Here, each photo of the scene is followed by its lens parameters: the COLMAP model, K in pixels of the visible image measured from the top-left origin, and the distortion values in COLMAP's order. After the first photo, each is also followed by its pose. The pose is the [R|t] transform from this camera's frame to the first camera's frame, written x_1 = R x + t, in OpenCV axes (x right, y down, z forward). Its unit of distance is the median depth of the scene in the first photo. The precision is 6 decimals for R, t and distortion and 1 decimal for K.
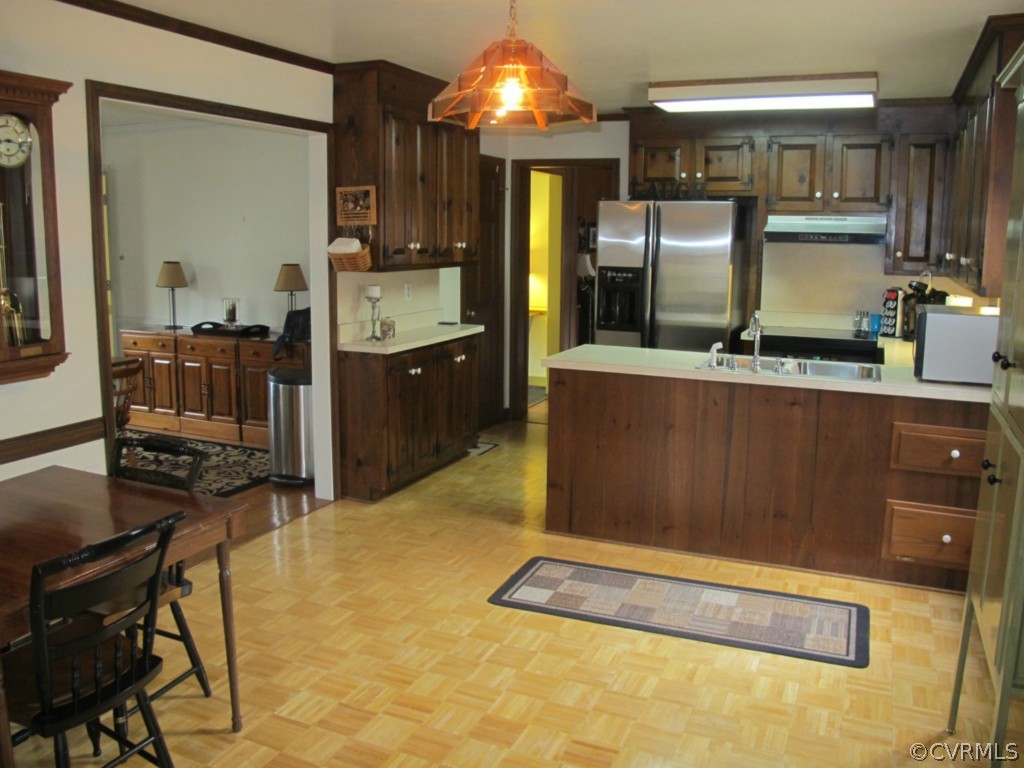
lens RADIAL K [[869.2, 0, 512.2], [0, 869.2, 378.0], [0, 0, 1]] dist [-0.131255, 0.087002]
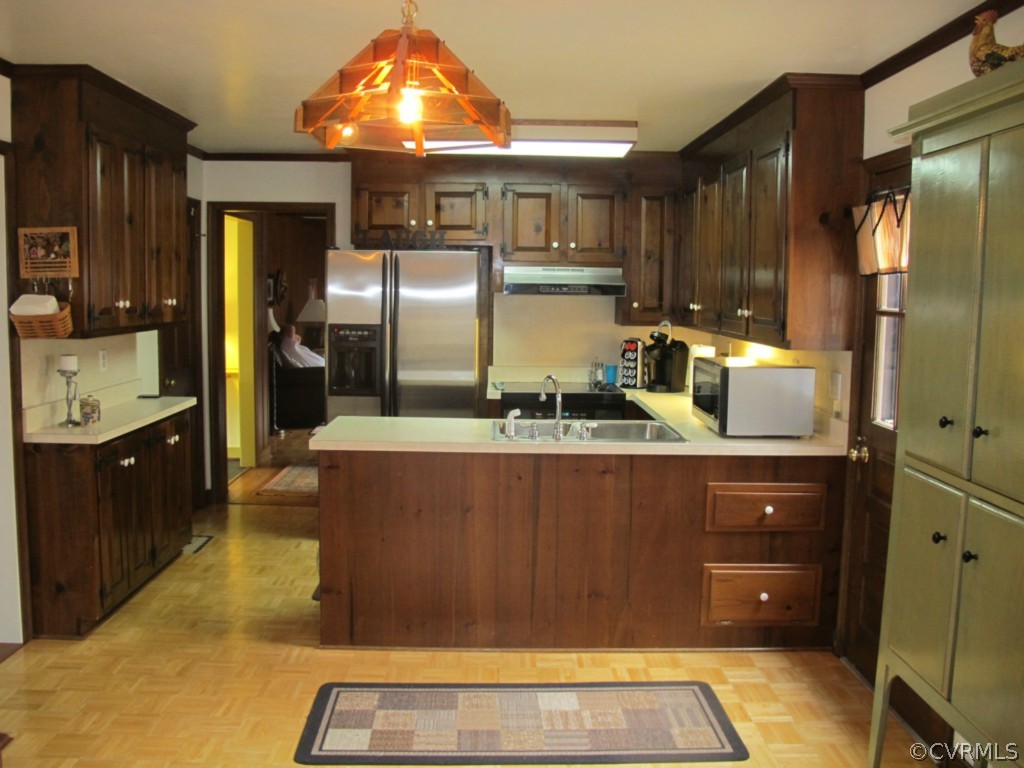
lens RADIAL K [[869.2, 0, 517.9], [0, 869.2, 374.1], [0, 0, 1]] dist [-0.131255, 0.087002]
pose [[0.908819, -0.039377, 0.415328, -0.116955], [0.064346, 0.996853, -0.046291, -0.031831], [-0.412199, 0.068795, 0.908493, 0.162305]]
